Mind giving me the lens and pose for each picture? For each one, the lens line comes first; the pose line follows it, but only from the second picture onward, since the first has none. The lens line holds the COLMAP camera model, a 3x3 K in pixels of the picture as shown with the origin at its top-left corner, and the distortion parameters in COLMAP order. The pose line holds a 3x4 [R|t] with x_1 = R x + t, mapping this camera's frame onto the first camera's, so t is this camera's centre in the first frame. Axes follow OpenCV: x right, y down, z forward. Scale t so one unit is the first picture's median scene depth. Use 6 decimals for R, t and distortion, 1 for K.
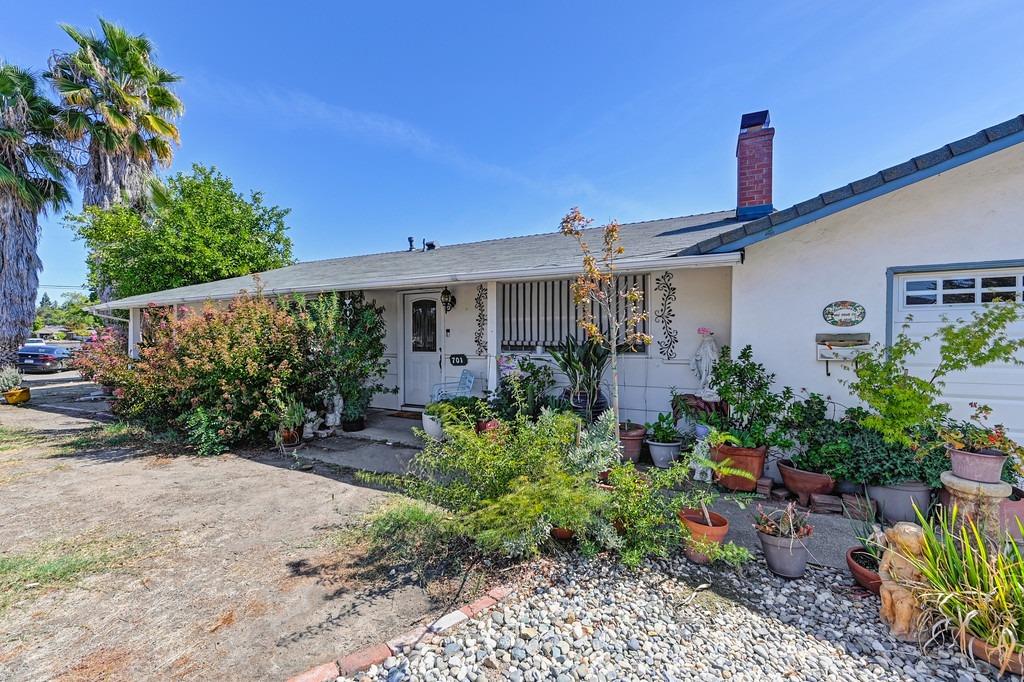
lens RADIAL K [[411.5, 0, 518.9], [0, 411.5, 349.2], [0, 0, 1]] dist [0.012243, -0.000004]
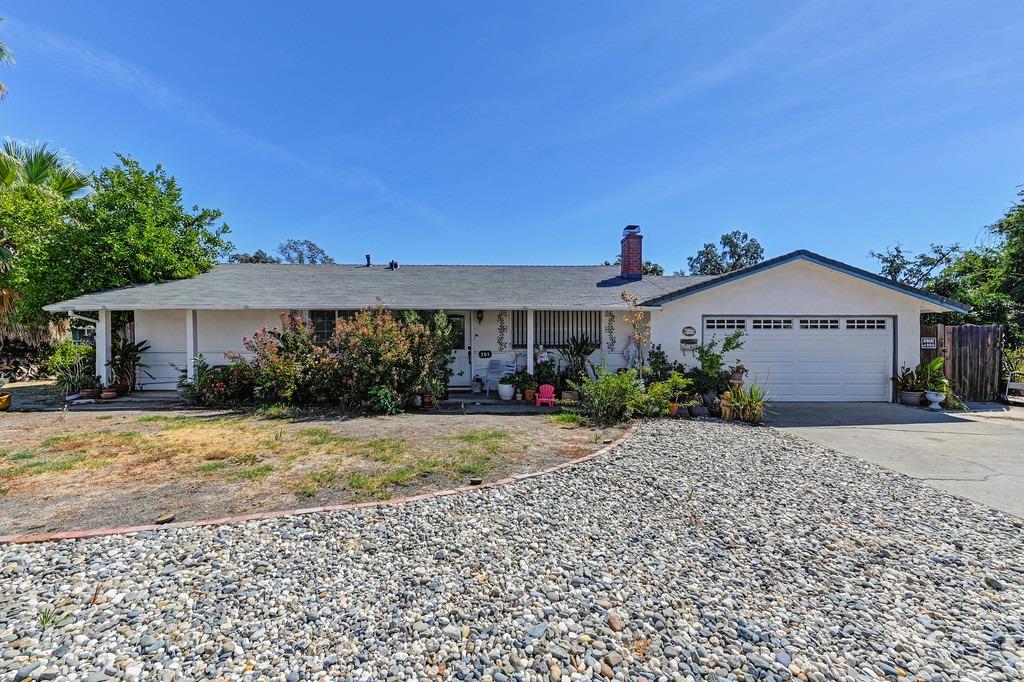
lens RADIAL K [[420.1, 0, 513.0], [0, 420.1, 350.8], [0, 0, 1]] dist [0.005785, -0.000237]
pose [[0.892362, -0.009468, 0.451221, -0.724760], [0.009508, 0.999952, 0.002179, 0.009736], [-0.451220, 0.002346, 0.892410, -0.440124]]
